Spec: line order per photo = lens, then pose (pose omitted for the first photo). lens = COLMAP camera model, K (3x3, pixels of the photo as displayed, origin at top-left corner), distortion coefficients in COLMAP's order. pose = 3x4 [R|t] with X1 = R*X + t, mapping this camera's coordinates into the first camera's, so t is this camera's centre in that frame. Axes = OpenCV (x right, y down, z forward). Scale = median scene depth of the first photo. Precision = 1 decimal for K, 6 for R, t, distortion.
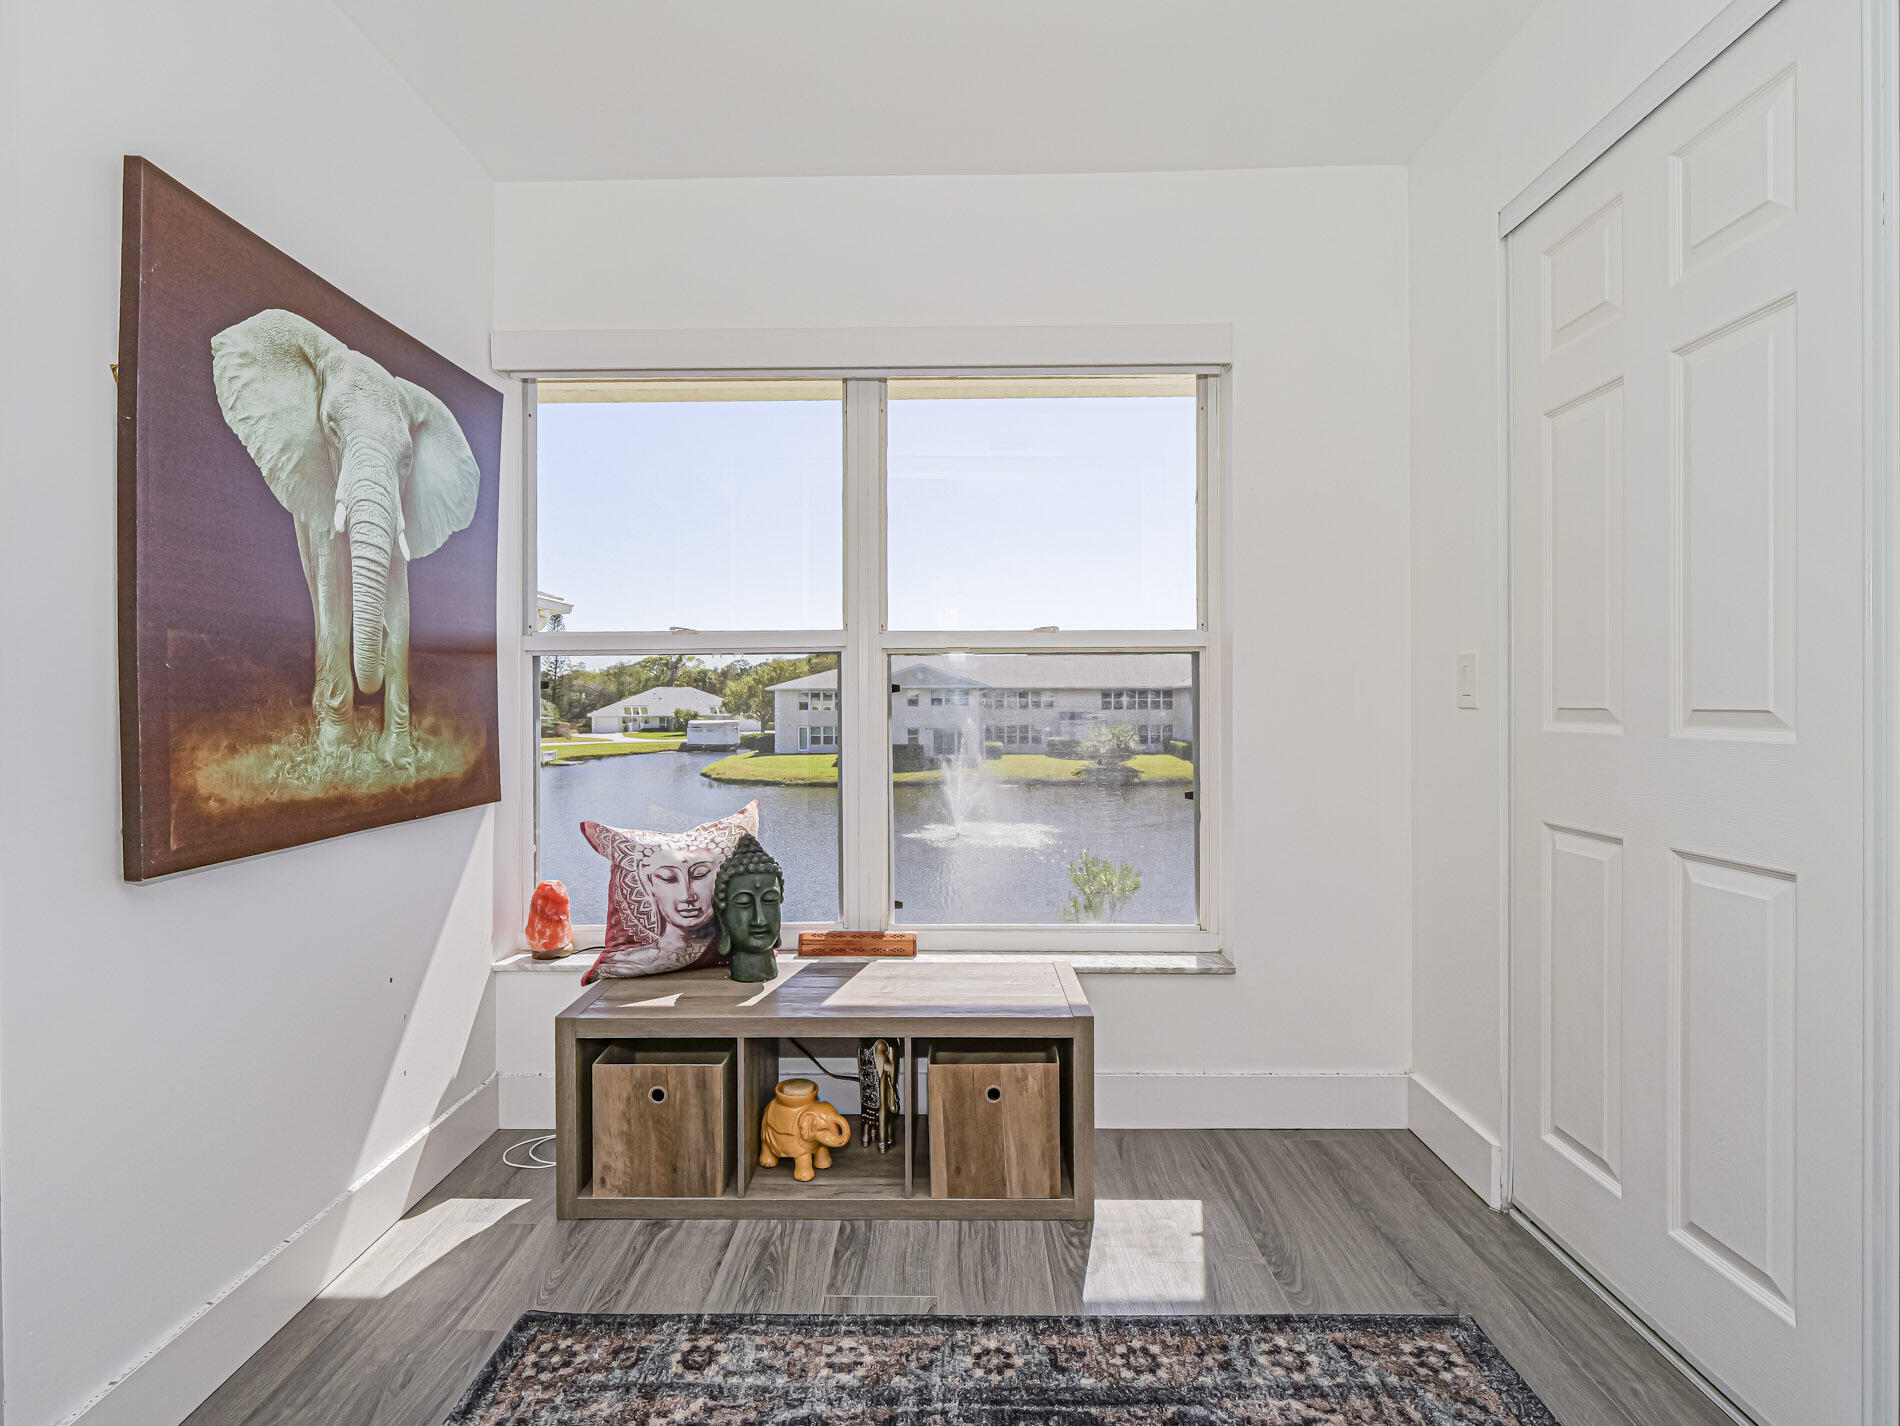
lens RADIAL K [[922.5, 0, 928.1], [0, 922.5, 709.0], [0, 0, 1]] dist [-0.001544, -0.000746]
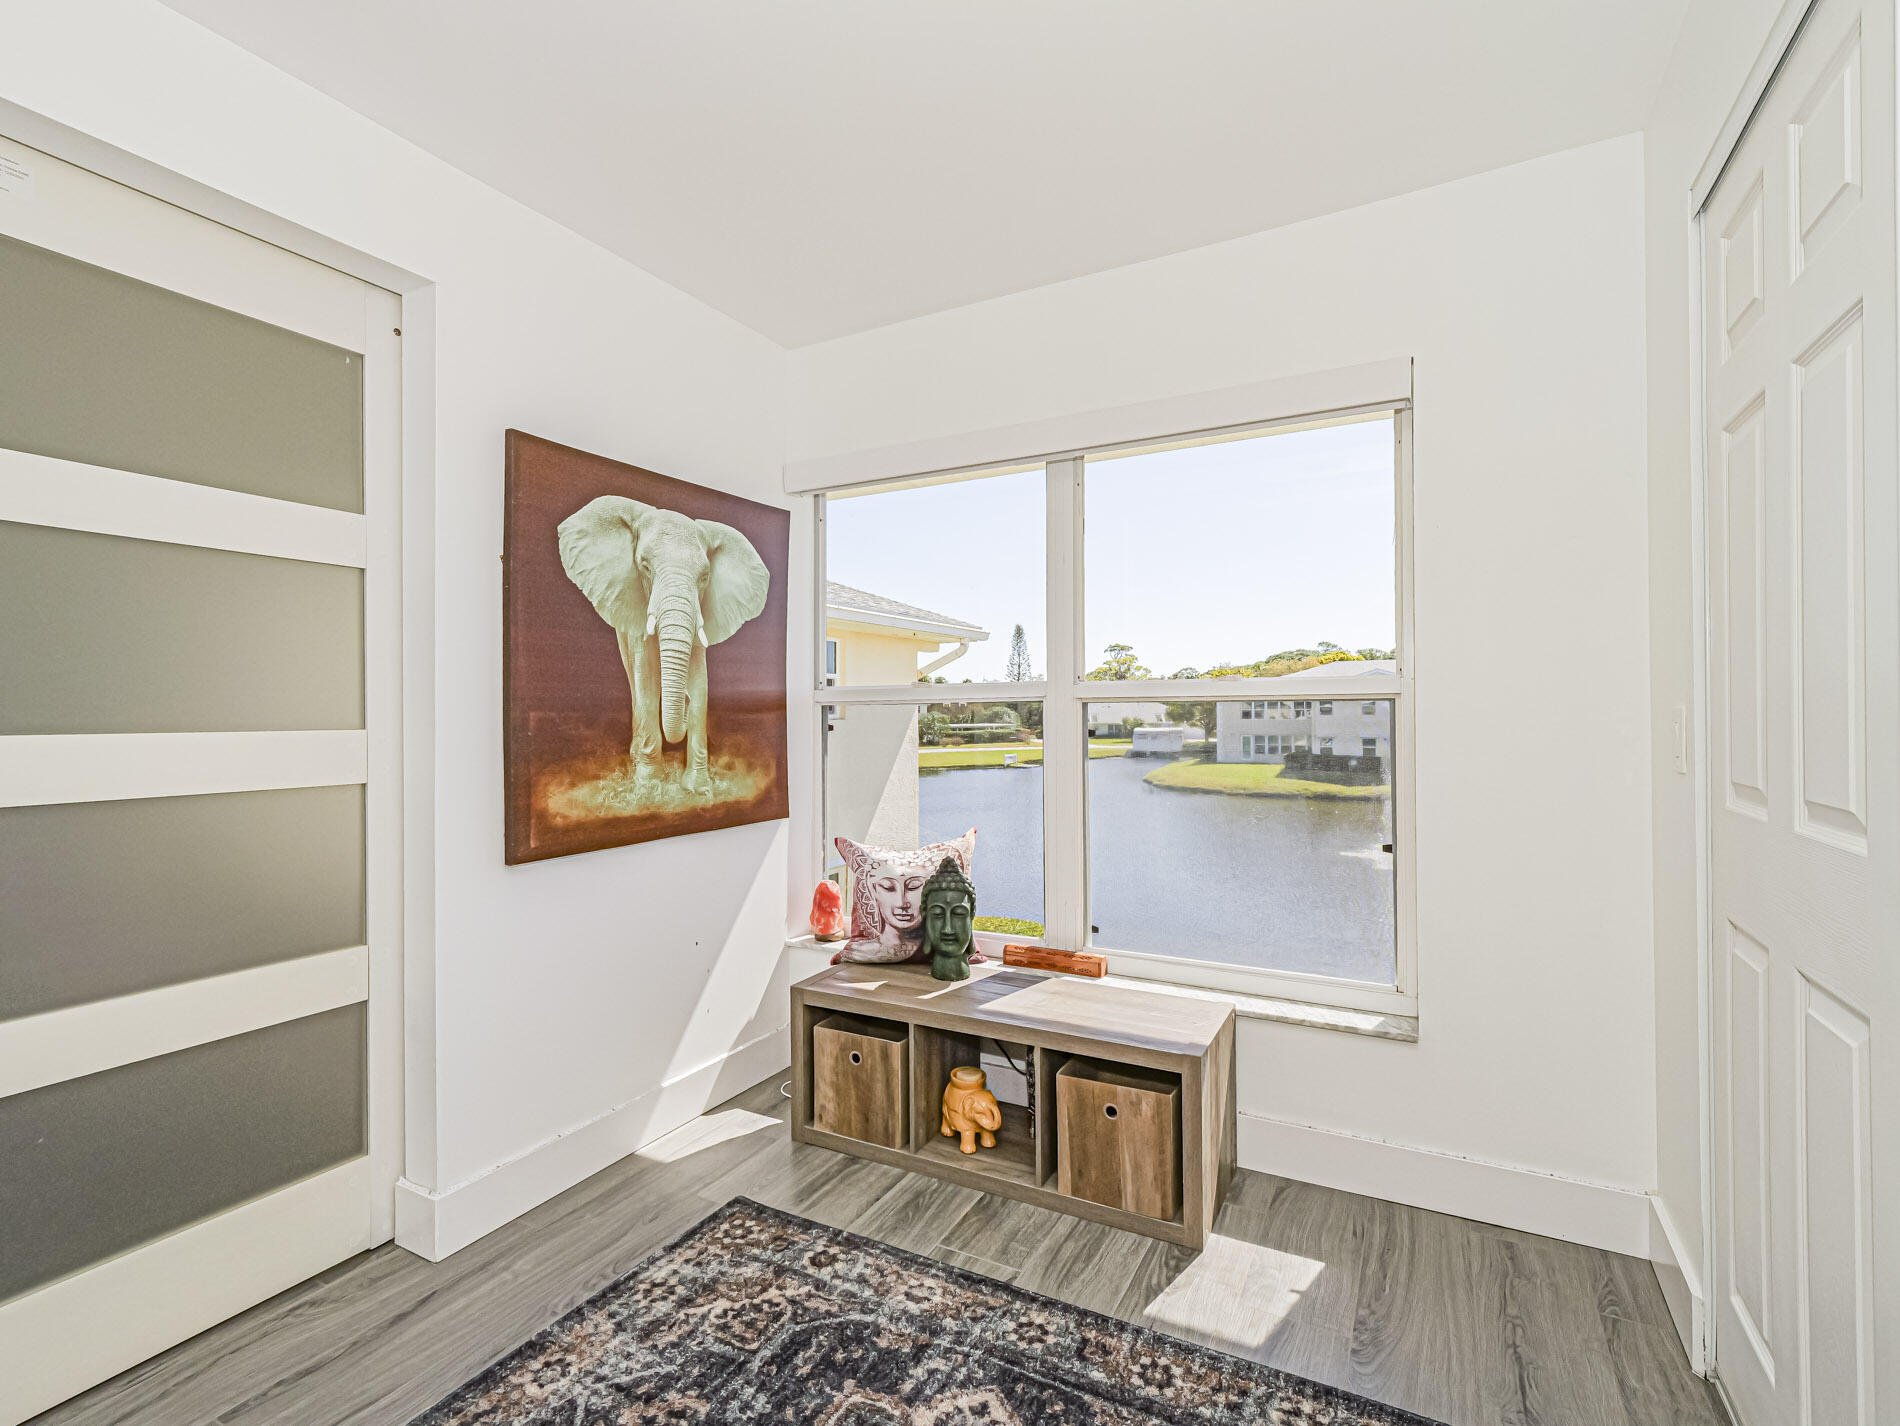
lens RADIAL K [[921.1, 0, 979.7], [0, 921.1, 701.1], [0, 0, 1]] dist [0.003108, -0.000123]
pose [[0.887537, -0.003001, -0.460726, 0.463089], [-0.000805, 0.999967, -0.008064, -0.068137], [0.460735, 0.007528, 0.887506, -0.059208]]
